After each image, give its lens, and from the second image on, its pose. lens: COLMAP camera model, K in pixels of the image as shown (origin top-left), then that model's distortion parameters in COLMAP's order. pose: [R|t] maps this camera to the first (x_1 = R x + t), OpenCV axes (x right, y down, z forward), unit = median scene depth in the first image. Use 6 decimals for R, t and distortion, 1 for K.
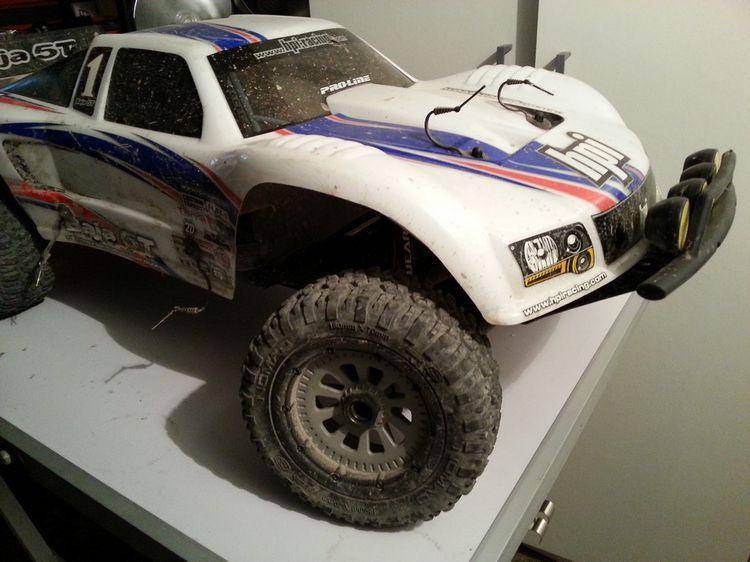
lens RADIAL K [[623.3, 0, 375.0], [0, 623.3, 281.0], [0, 0, 1]] dist [0.007866, -0.057240]
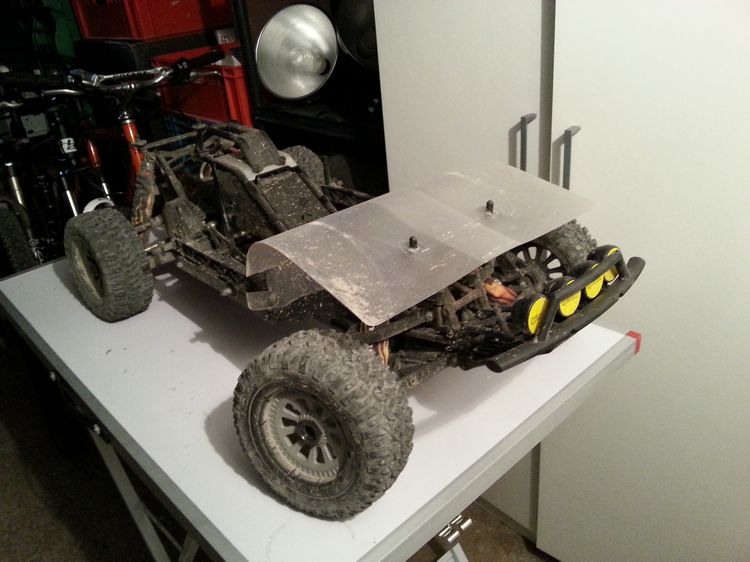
lens RADIAL K [[623.3, 0, 375.0], [0, 623.3, 281.0], [0, 0, 1]] dist [0.007866, -0.057240]
pose [[0.978352, 0.082842, -0.189644, 0.345092], [-0.078738, 0.996471, 0.029089, -0.175488], [0.191384, -0.013527, 0.981422, -0.328986]]
